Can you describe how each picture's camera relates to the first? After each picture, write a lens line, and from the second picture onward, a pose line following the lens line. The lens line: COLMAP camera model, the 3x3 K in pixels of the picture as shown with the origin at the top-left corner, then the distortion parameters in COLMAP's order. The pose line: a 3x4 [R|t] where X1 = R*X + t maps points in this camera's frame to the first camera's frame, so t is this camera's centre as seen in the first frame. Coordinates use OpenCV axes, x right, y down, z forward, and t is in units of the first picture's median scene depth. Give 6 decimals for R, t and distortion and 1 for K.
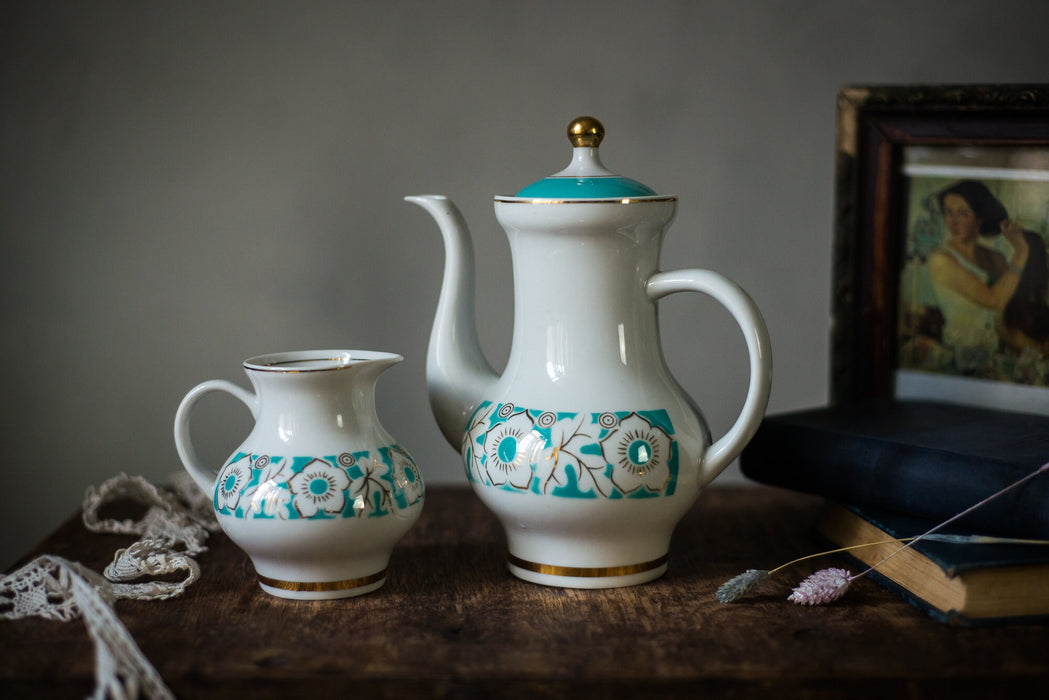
lens RADIAL K [[1706.0, 0, 521.5], [0, 1706.0, 344.1], [0, 0, 1]] dist [-0.017243, 0.000000]
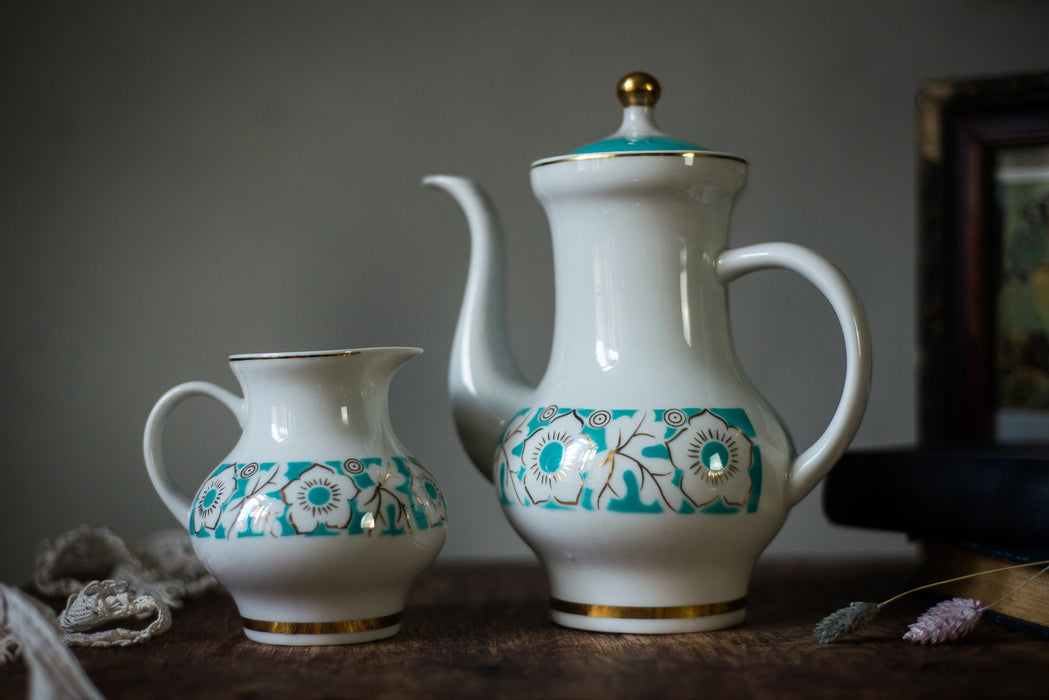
lens RADIAL K [[1706.0, 0, 523.0], [0, 1706.0, 352.1], [0, 0, 1]] dist [-0.017243, 0.000000]
pose [[0.999975, -0.006653, 0.002243, -0.023534], [0.006884, 0.991914, -0.126724, 0.117134], [-0.001381, 0.126736, 0.991936, 0.189020]]
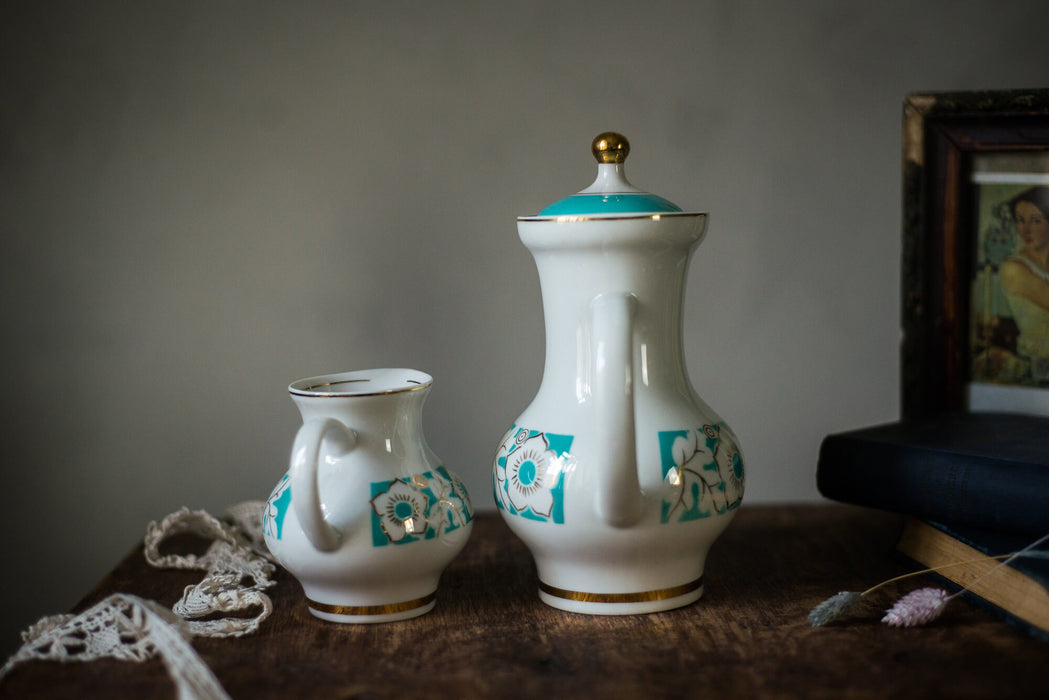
lens RADIAL K [[1706.0, 0, 522.3], [0, 1706.0, 338.5], [0, 0, 1]] dist [-0.017243, 0.000000]
pose [[0.999720, -0.023473, -0.002855, -0.041862], [0.023427, 0.999609, -0.015258, -0.001265], [0.003212, 0.015187, 0.999880, 0.027142]]
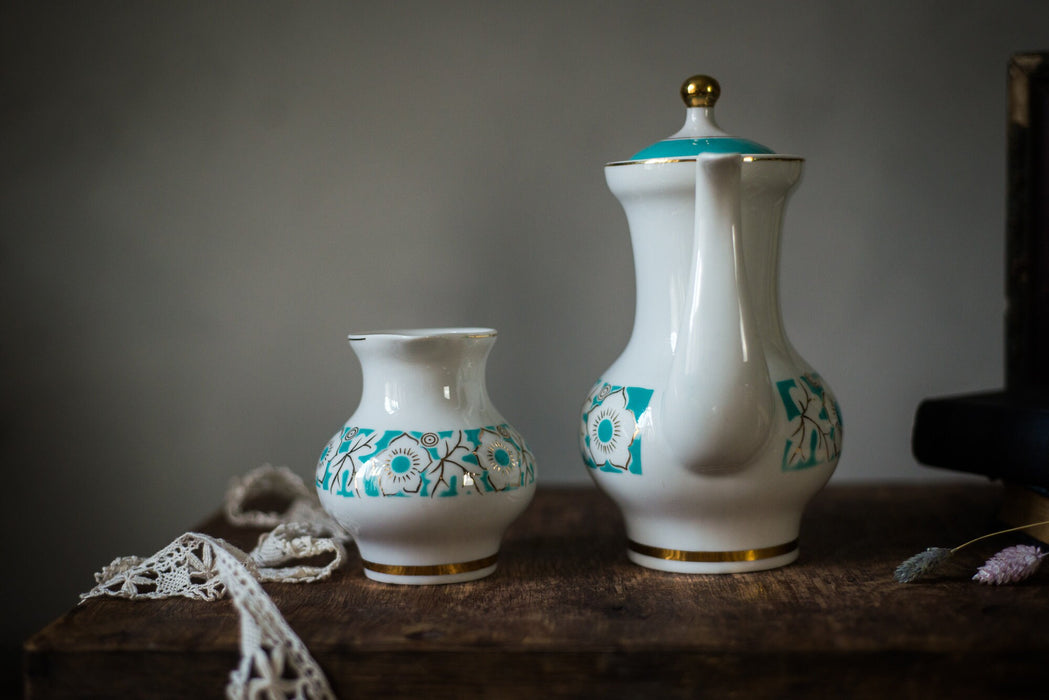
lens RADIAL K [[1706.0, 0, 521.4], [0, 1706.0, 348.0], [0, 0, 1]] dist [-0.017243, 0.000000]
pose [[0.996671, -0.013651, -0.080378, -0.012616], [0.010429, 0.999130, -0.040372, 0.059092], [0.080860, 0.039399, 0.995947, 0.050452]]
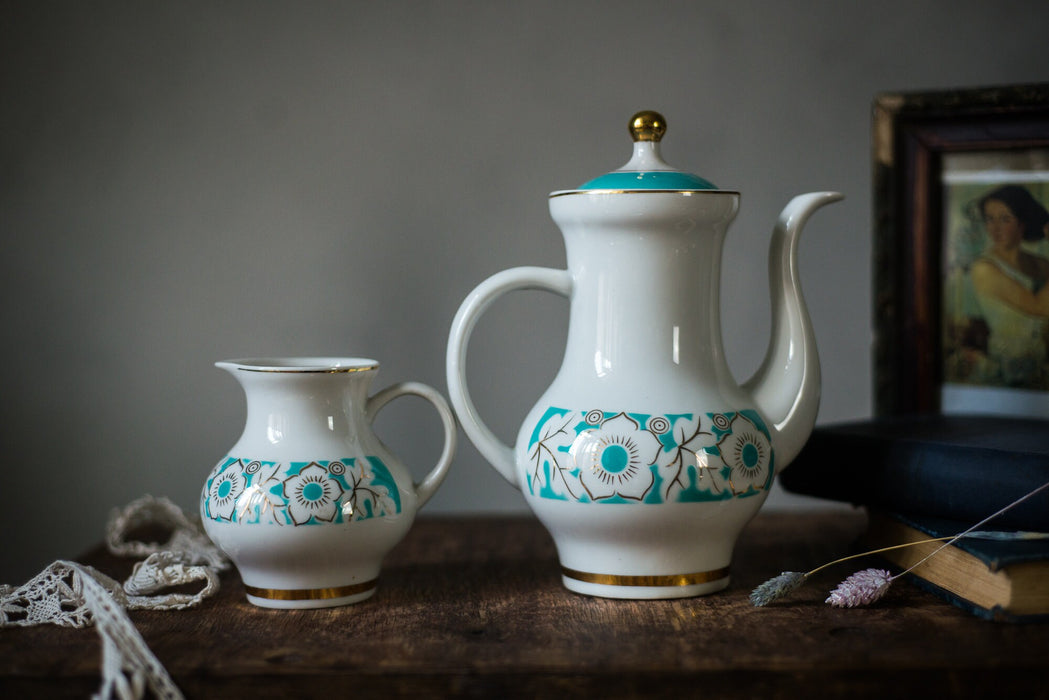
lens RADIAL K [[1706.0, 0, 519.4], [0, 1706.0, 341.5], [0, 0, 1]] dist [-0.017243, 0.000000]
pose [[0.998961, -0.015820, -0.042744, 0.027846], [0.012995, 0.997762, -0.065586, 0.064462], [0.043686, 0.064962, 0.996931, 0.028317]]
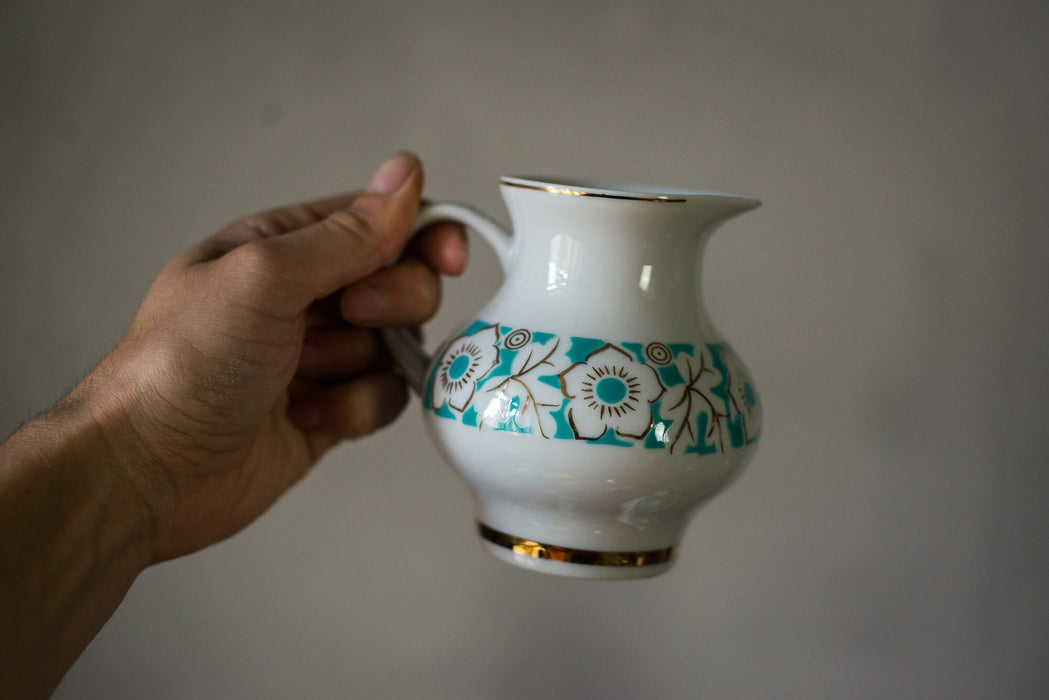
lens RADIAL K [[1706.0, 0, 523.6], [0, 1706.0, 347.1], [0, 0, 1]] dist [-0.017243, 0.000000]
pose [[0.989917, 0.130429, -0.055253, -0.116462], [-0.129563, 0.991389, 0.019003, 0.060345], [0.057255, -0.011653, 0.998292, 0.399288]]
